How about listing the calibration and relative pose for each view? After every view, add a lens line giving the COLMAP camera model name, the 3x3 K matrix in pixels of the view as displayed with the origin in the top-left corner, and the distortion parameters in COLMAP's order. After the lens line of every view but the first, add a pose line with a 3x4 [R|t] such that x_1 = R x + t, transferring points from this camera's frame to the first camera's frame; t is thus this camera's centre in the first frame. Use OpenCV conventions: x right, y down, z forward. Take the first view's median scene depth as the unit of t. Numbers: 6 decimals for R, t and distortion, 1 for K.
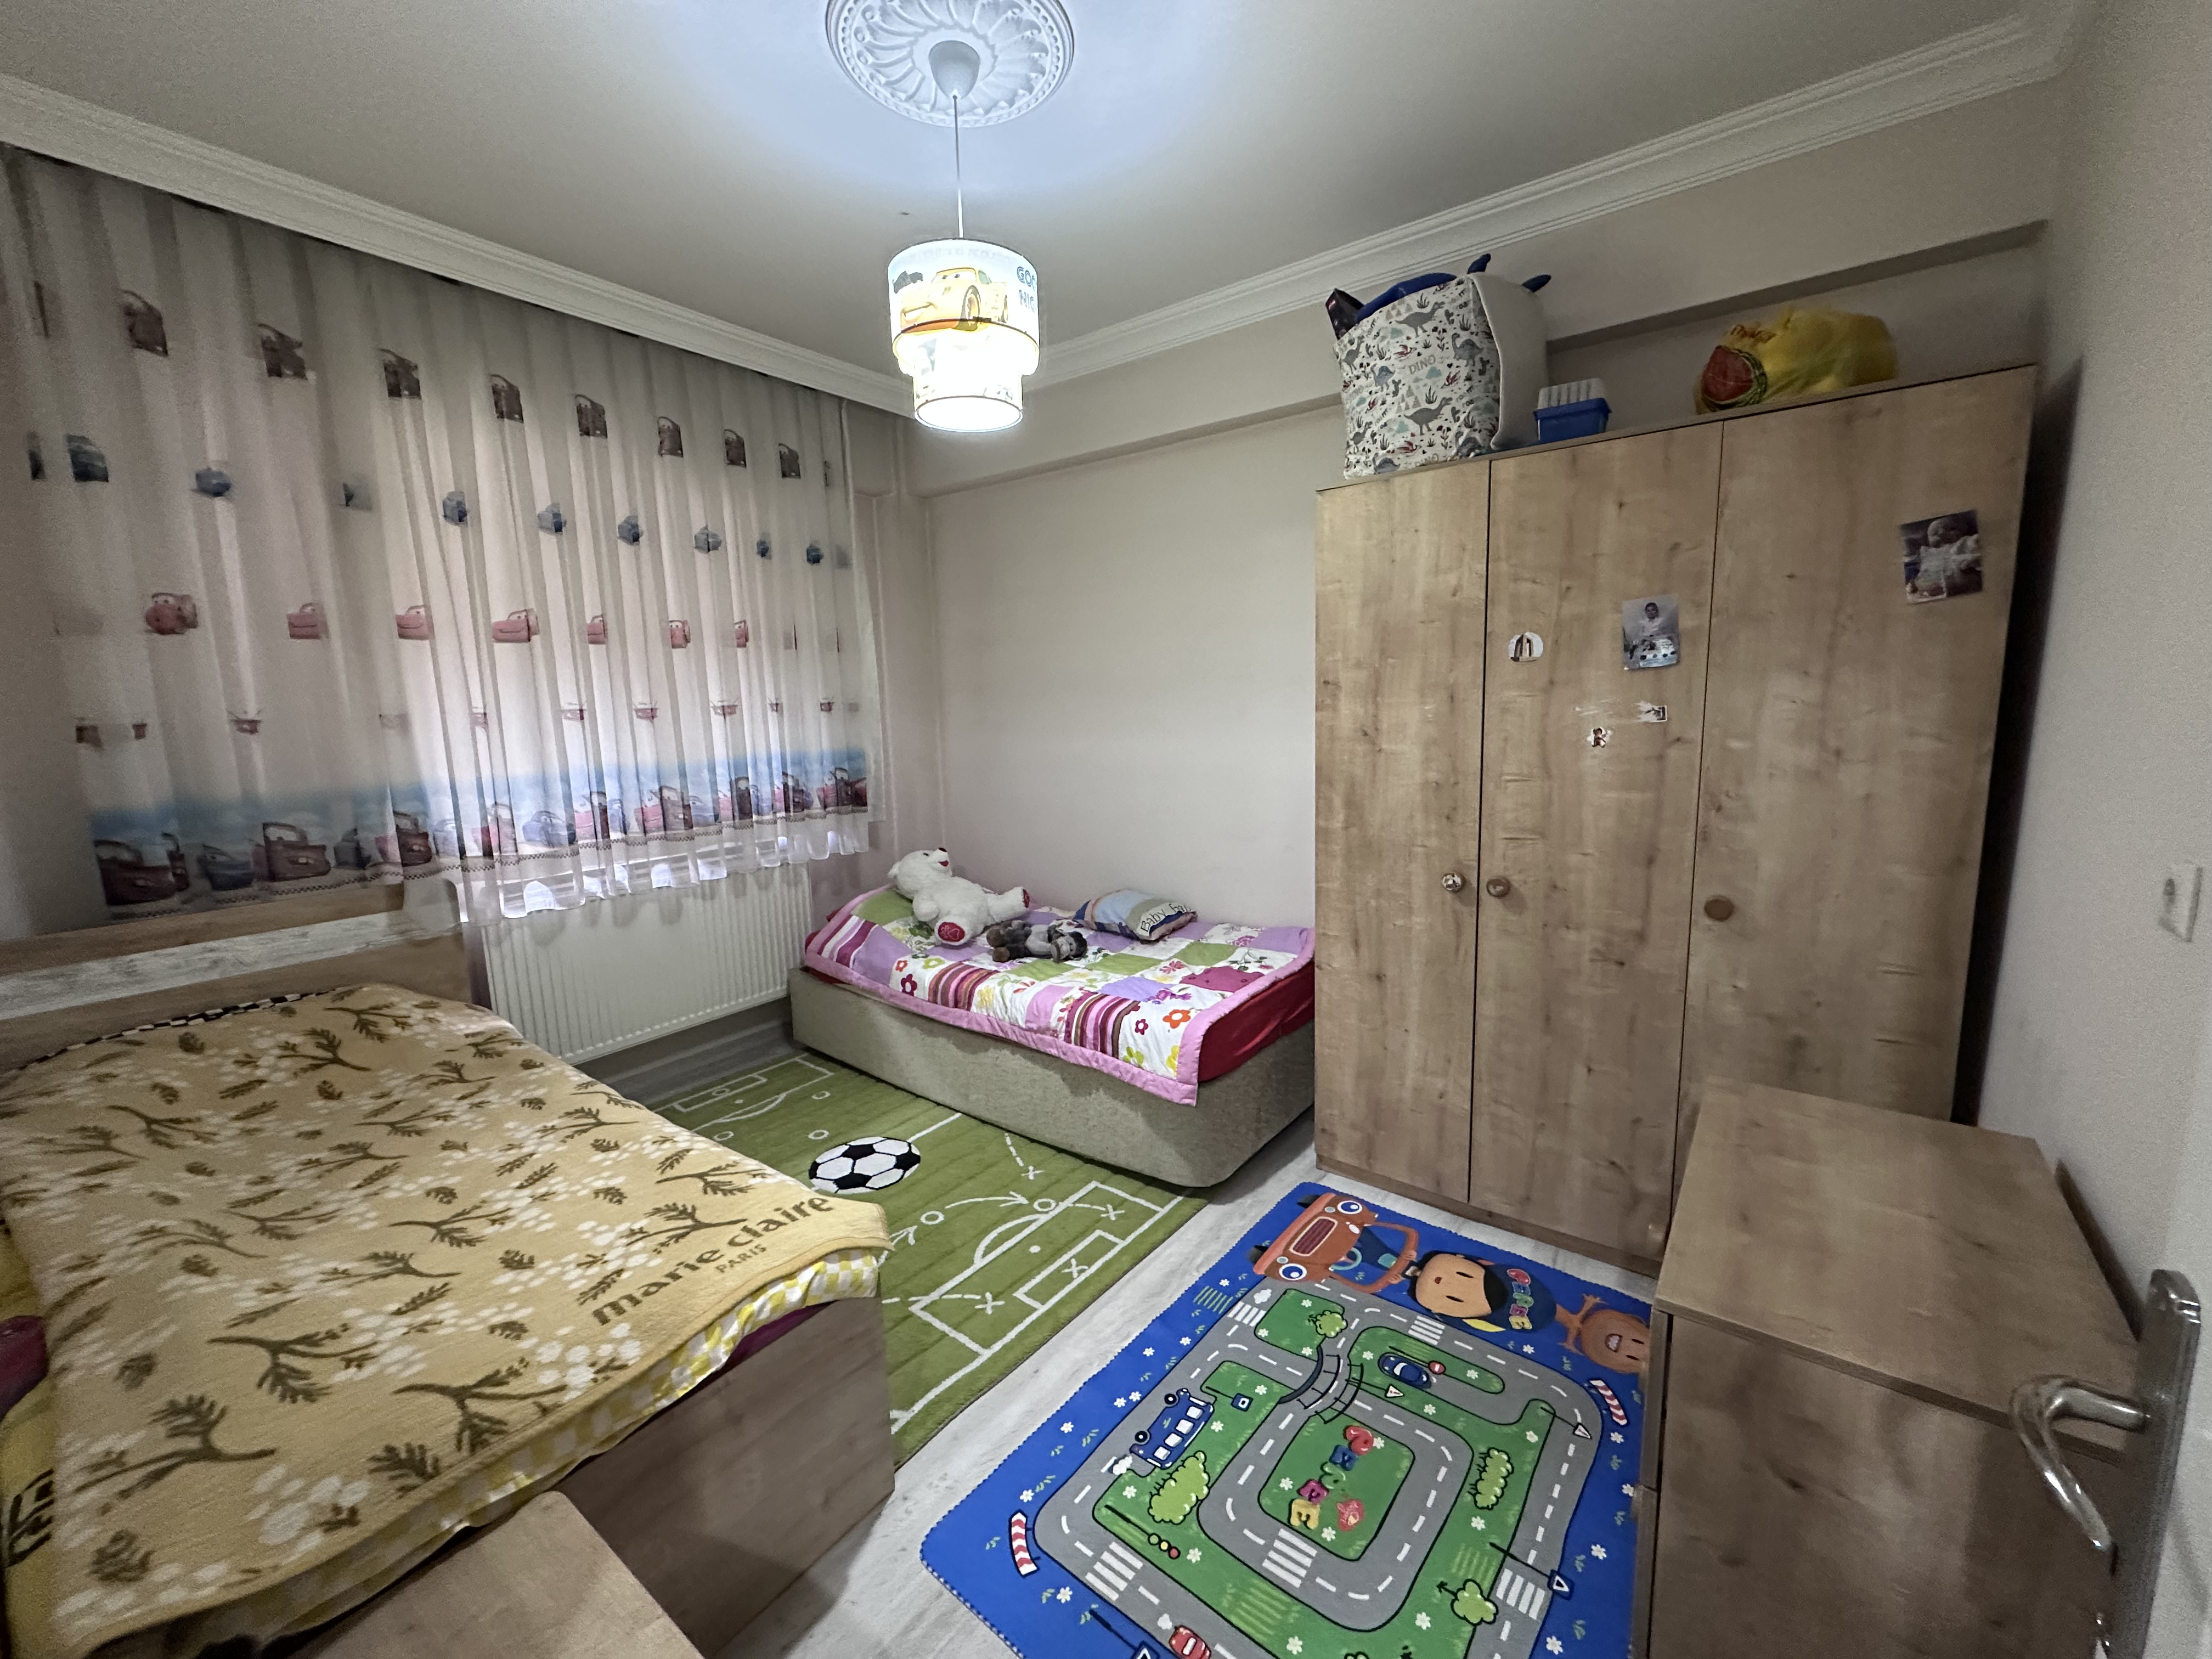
lens RADIAL K [[875.2, 0, 1109.1], [0, 875.2, 827.2], [0, 0, 1]] dist [-0.002977, 0.000791]
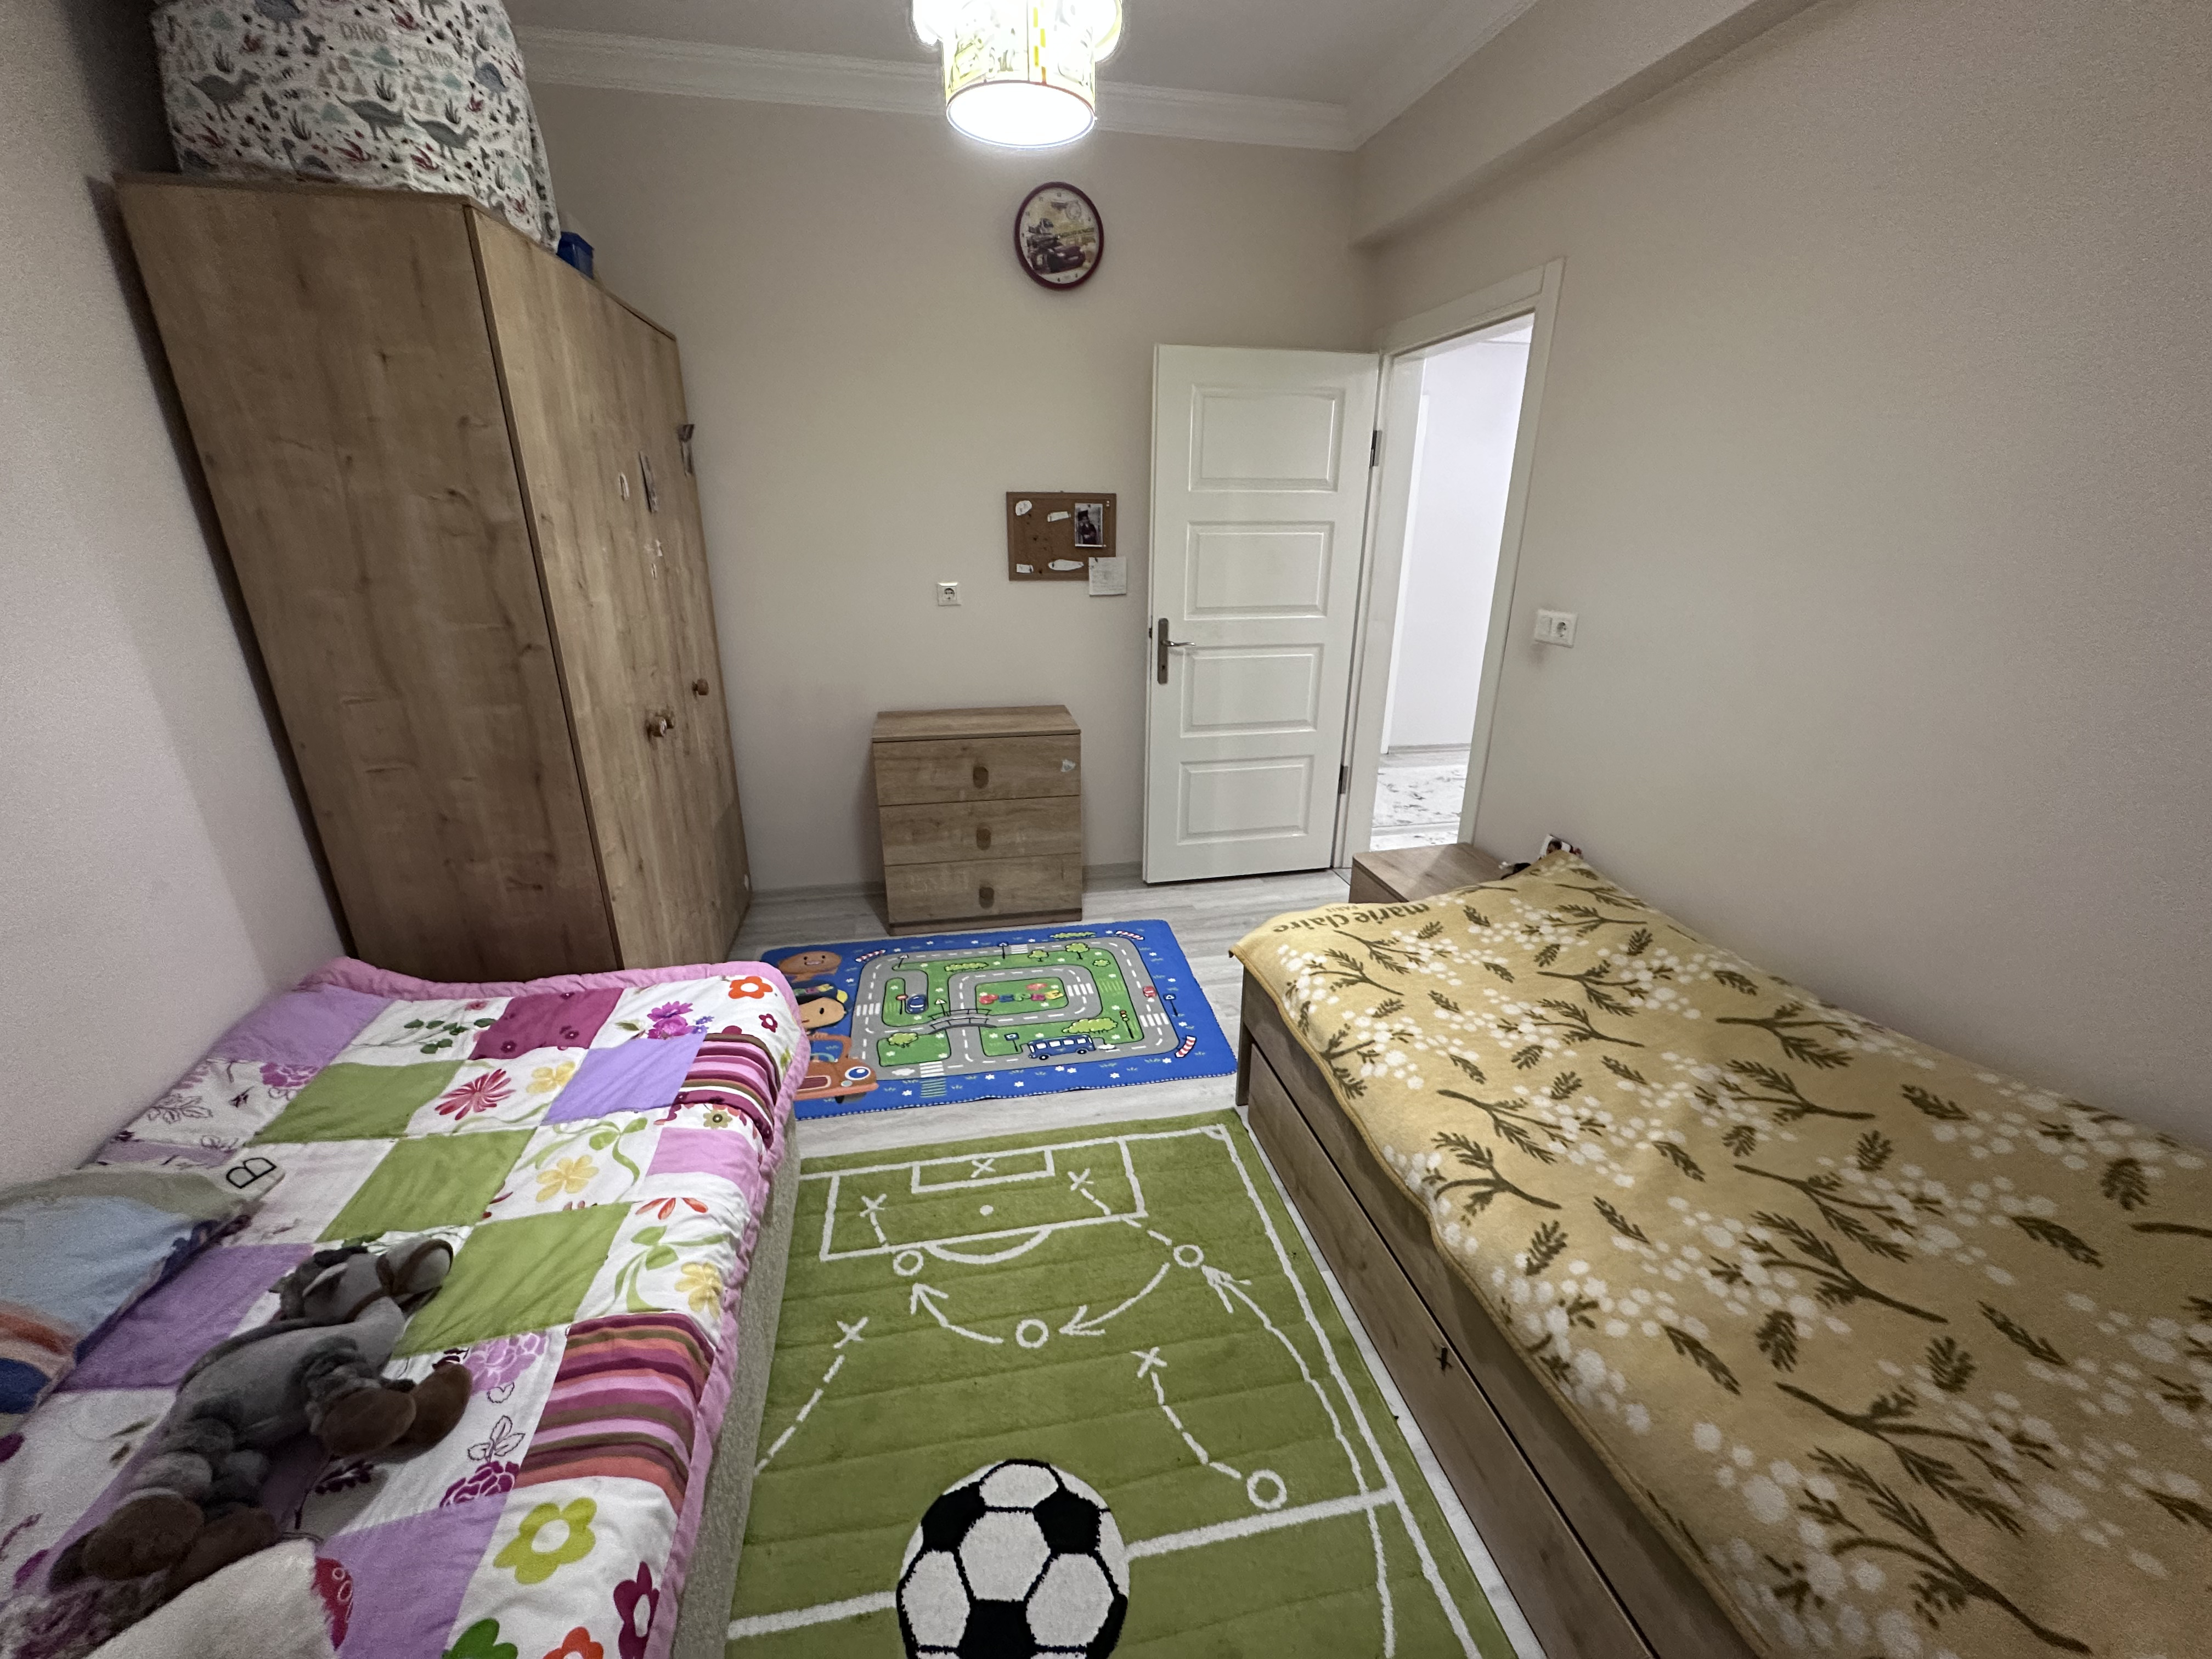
lens RADIAL K [[875.2, 0, 1098.9], [0, 875.2, 818.2], [0, 0, 1]] dist [-0.002977, 0.000791]
pose [[-0.745579, -0.198221, 0.636255, -0.709512], [0.114665, 0.902343, 0.415487, -0.225739], [-0.656478, 0.382735, -0.650039, 1.501791]]
